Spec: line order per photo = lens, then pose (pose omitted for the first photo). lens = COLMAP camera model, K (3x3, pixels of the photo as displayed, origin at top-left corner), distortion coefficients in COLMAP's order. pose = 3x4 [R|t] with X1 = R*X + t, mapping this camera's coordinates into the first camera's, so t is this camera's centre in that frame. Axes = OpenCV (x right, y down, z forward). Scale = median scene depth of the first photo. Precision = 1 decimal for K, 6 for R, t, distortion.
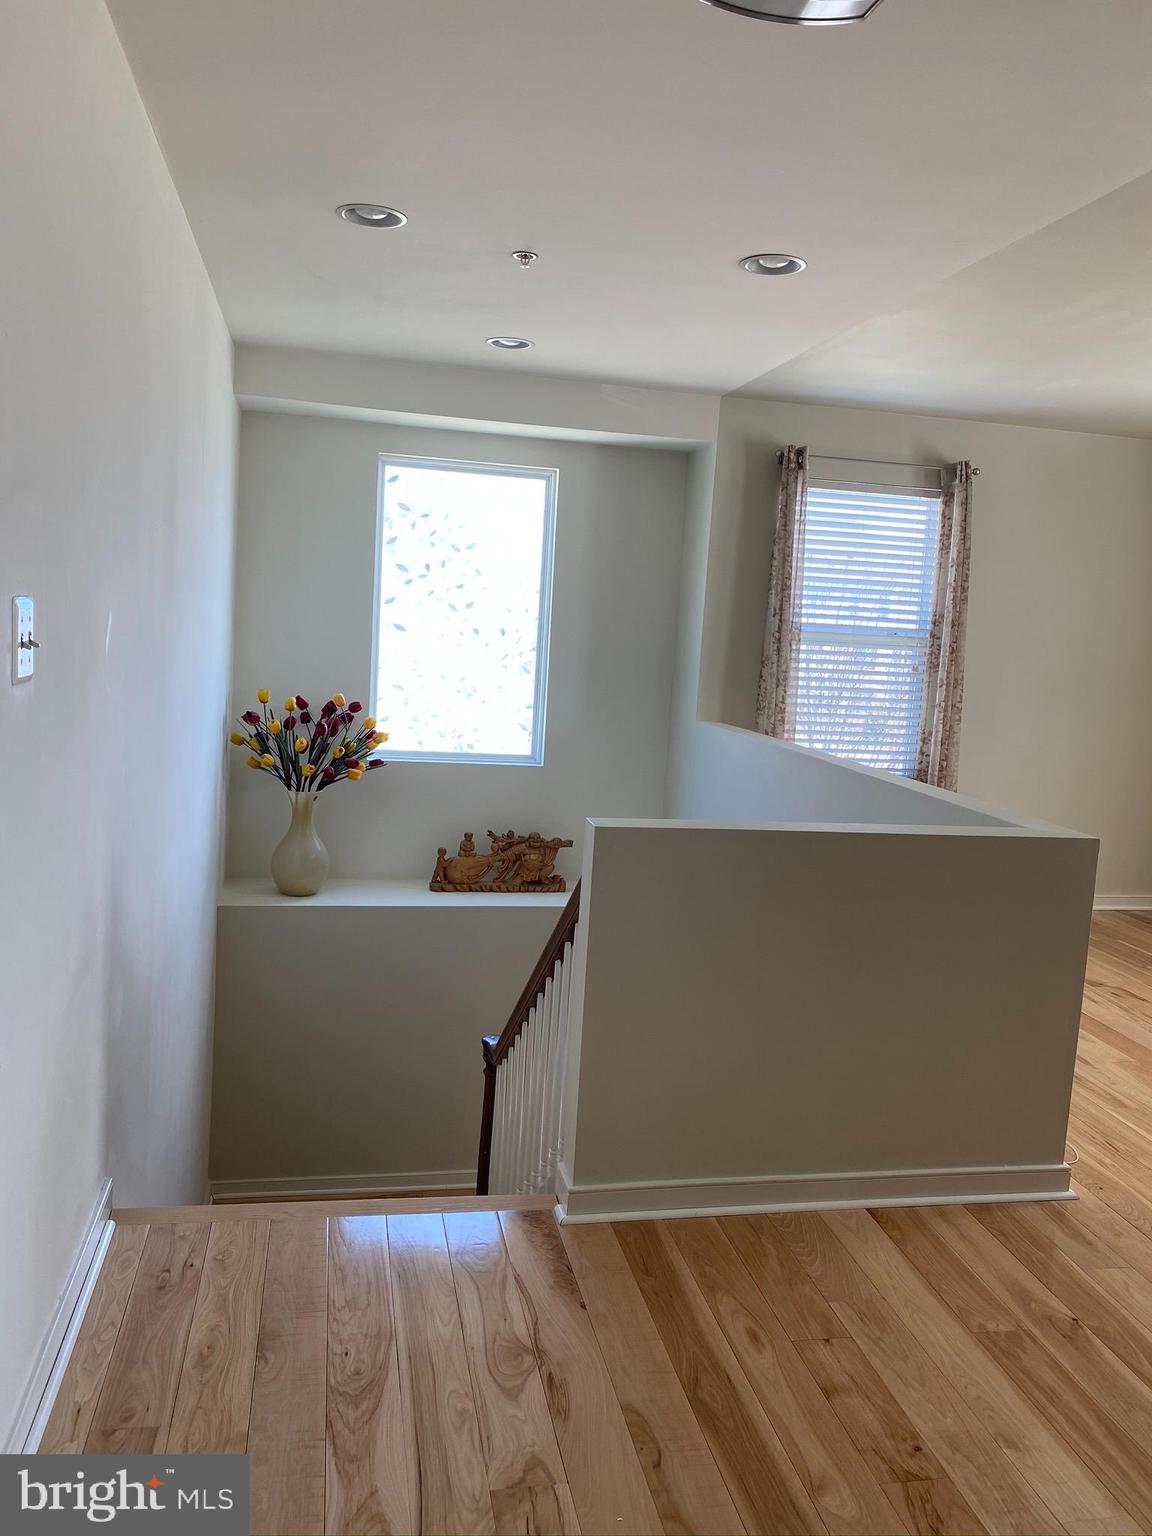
lens RADIAL K [[1170.8, 0, 575.2], [0, 1170.8, 759.4], [0, 0, 1]] dist [0.015306, -0.021159]
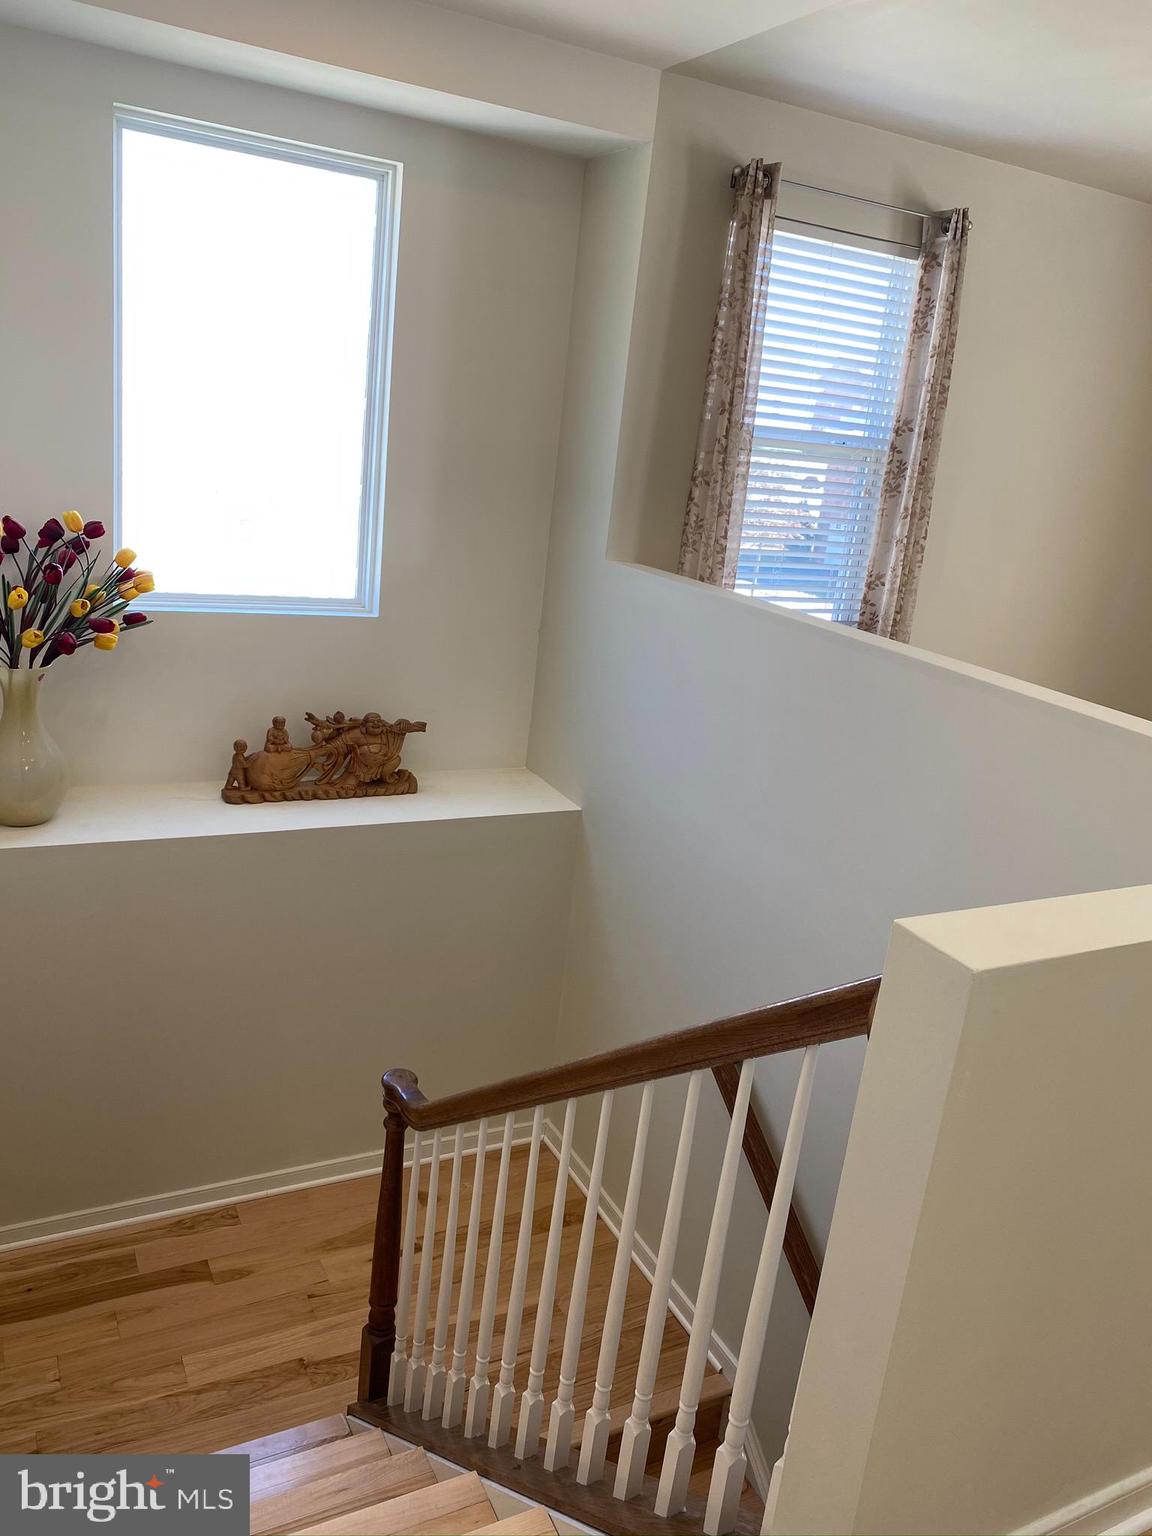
lens RADIAL K [[1170.8, 0, 582.9], [0, 1170.8, 757.5], [0, 0, 1]] dist [0.015306, -0.021159]
pose [[0.960125, -0.033978, 0.277498, -0.113416], [-0.018102, 0.982948, 0.182989, -0.044361], [-0.278984, -0.180716, 0.943138, 0.300090]]
